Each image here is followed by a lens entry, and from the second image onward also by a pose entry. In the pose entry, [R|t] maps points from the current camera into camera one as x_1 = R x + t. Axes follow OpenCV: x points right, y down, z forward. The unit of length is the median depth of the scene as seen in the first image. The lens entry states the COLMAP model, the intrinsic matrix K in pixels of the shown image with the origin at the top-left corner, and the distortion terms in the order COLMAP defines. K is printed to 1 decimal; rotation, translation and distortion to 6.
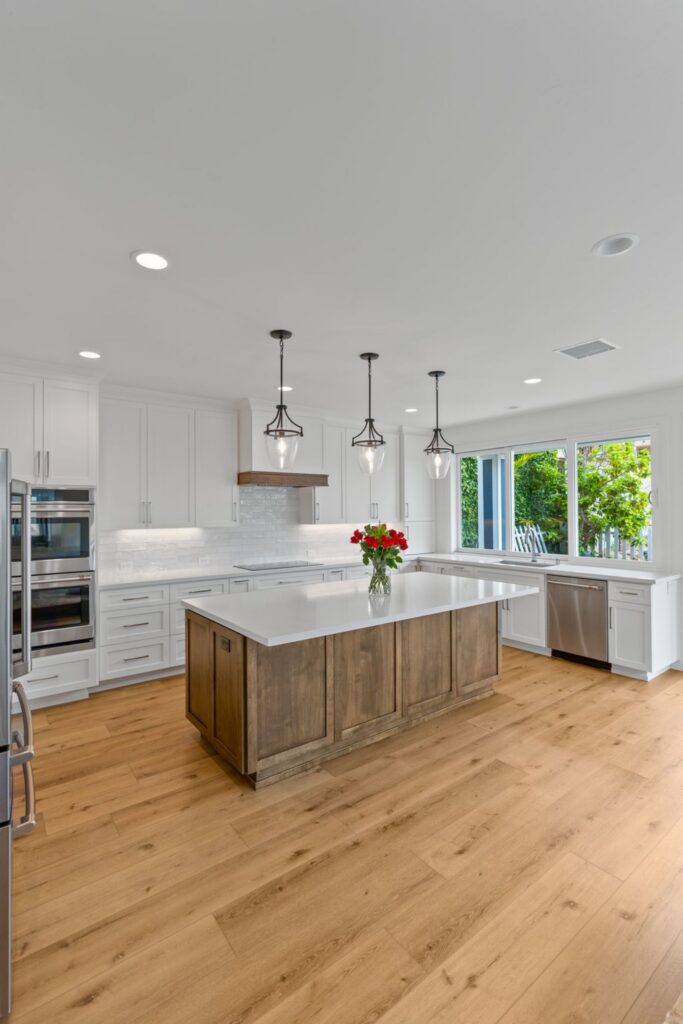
lens RADIAL K [[478.7, 0, 341.5], [0, 478.7, 512.0], [0, 0, 1]] dist [-0.000636, -0.000531]
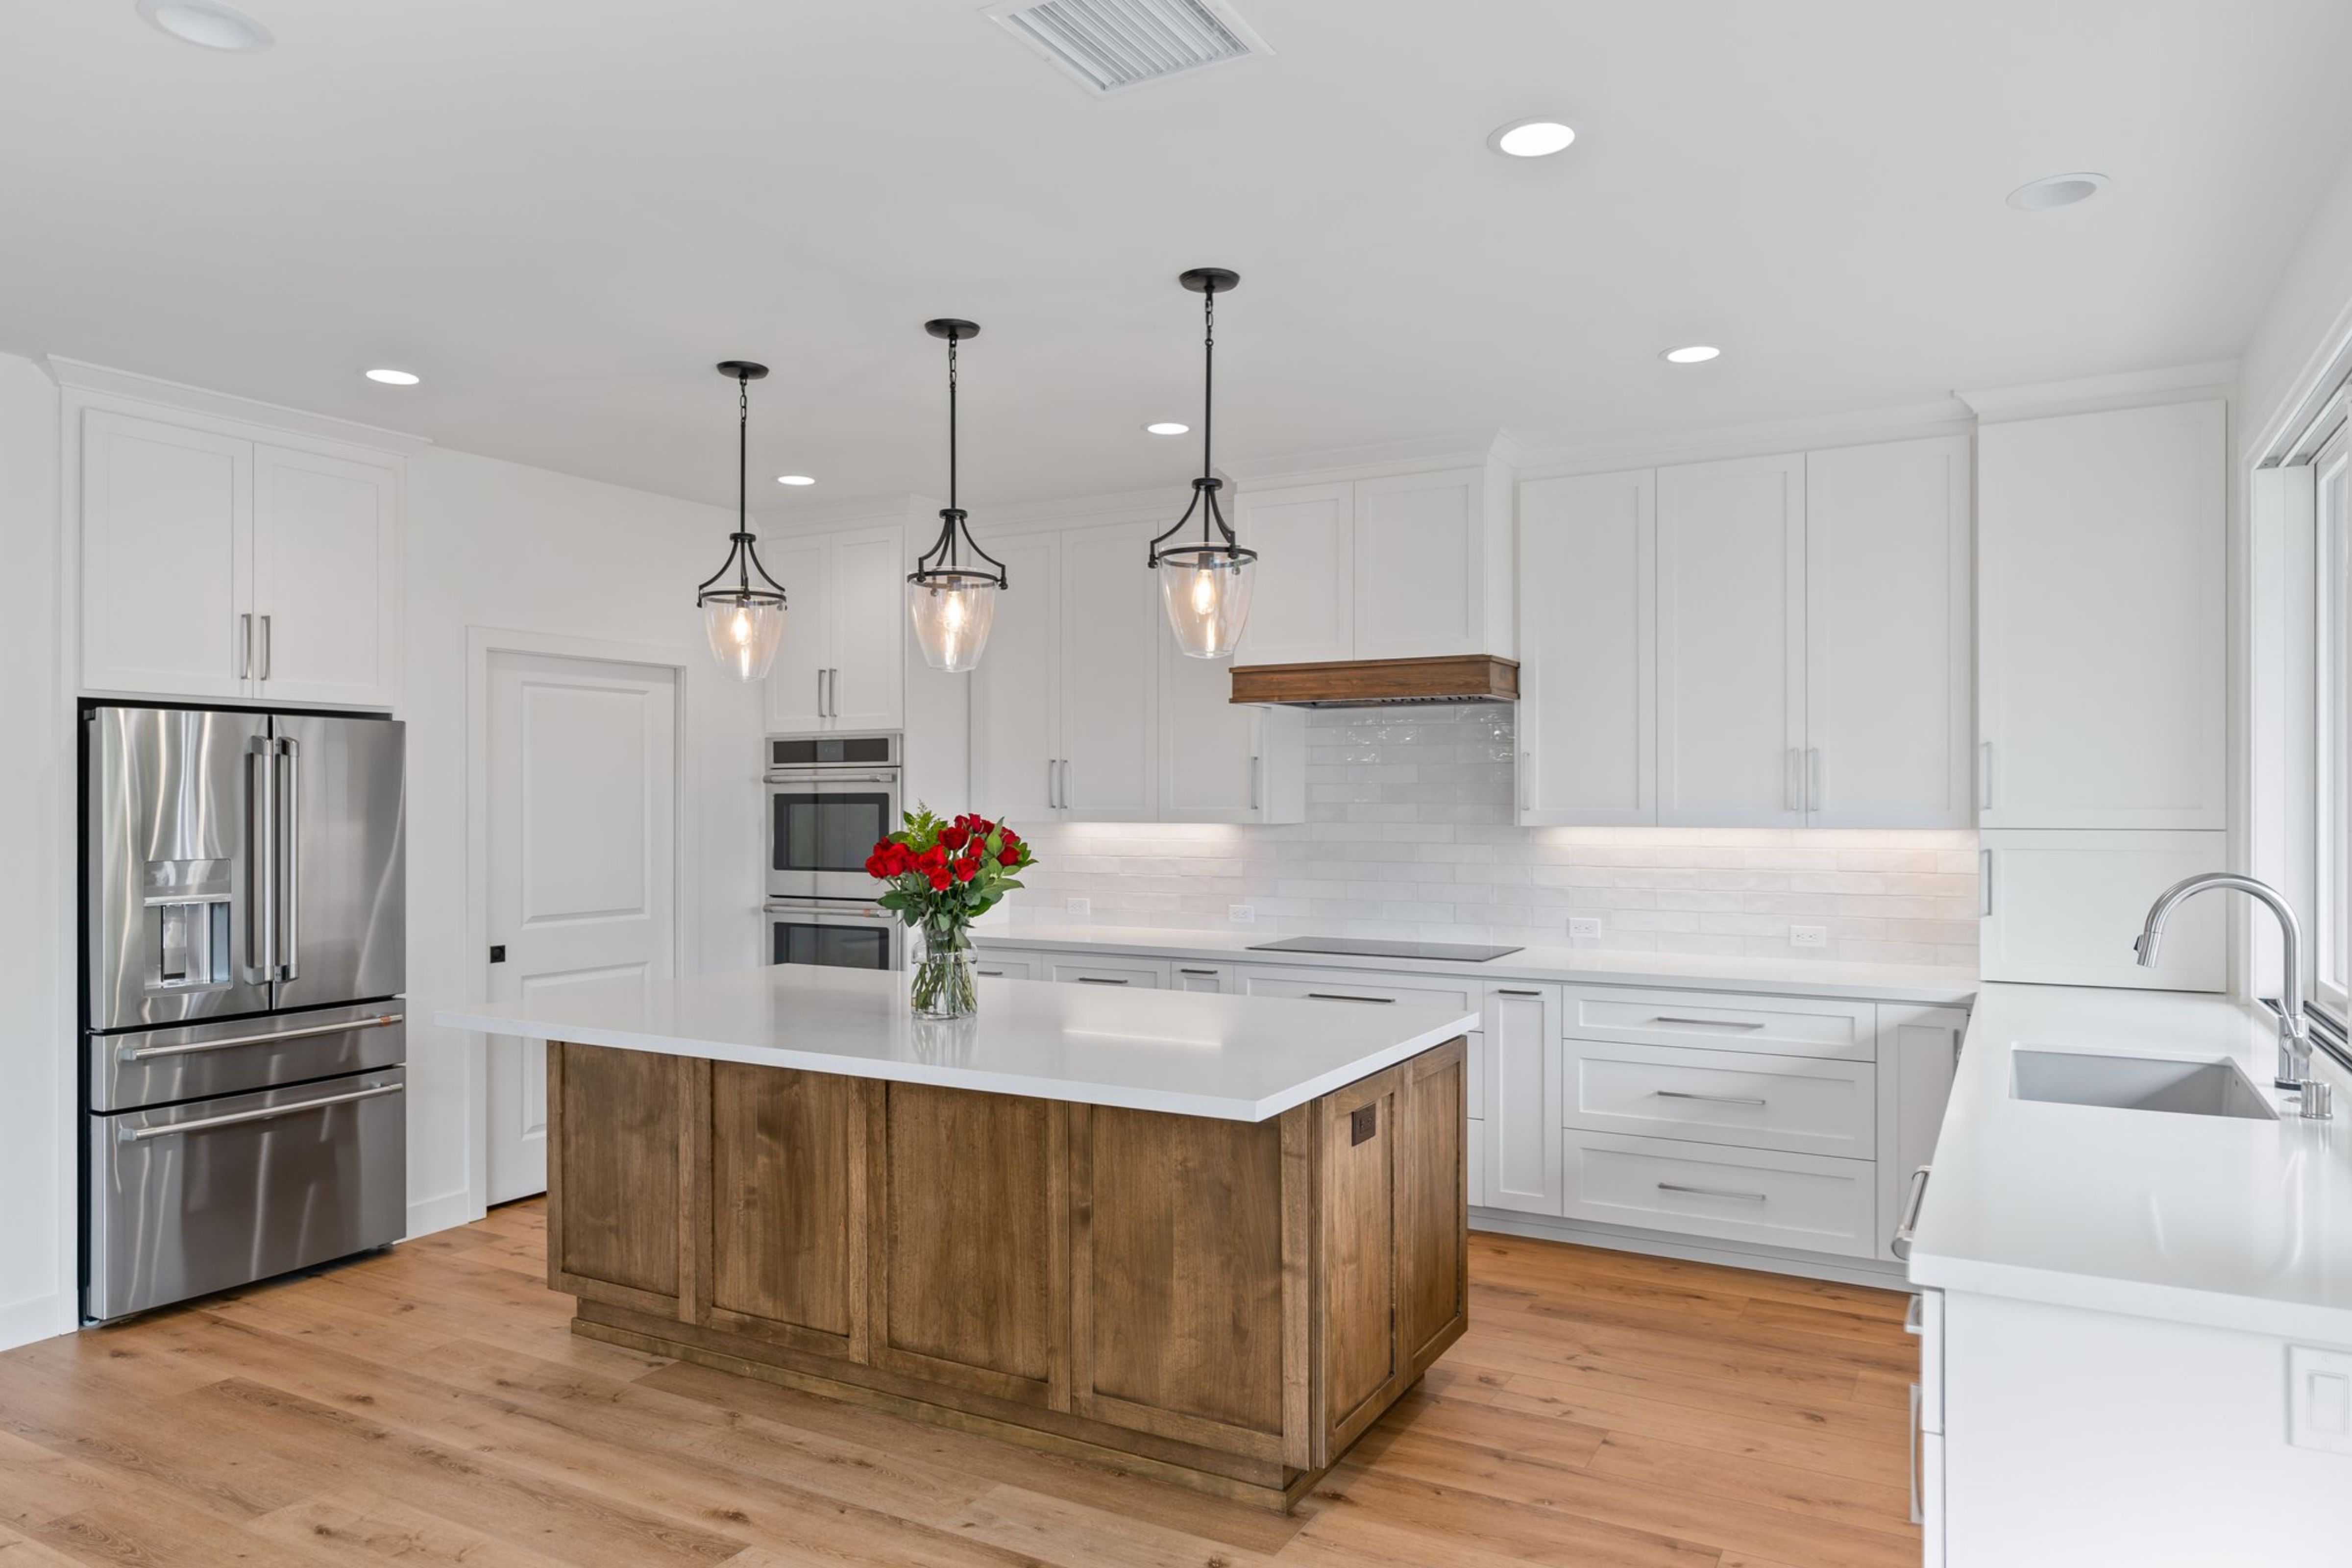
lens RADIAL K [[1497.9, 0, 1176.2], [0, 1497.9, 806.9], [0, 0, 1]] dist [0.001713, -0.000440]
pose [[0.390730, 0.010084, -0.920450, 1.211895], [-0.002937, 0.999949, 0.009709, 0.011146], [0.920501, -0.001090, 0.390740, 0.779556]]
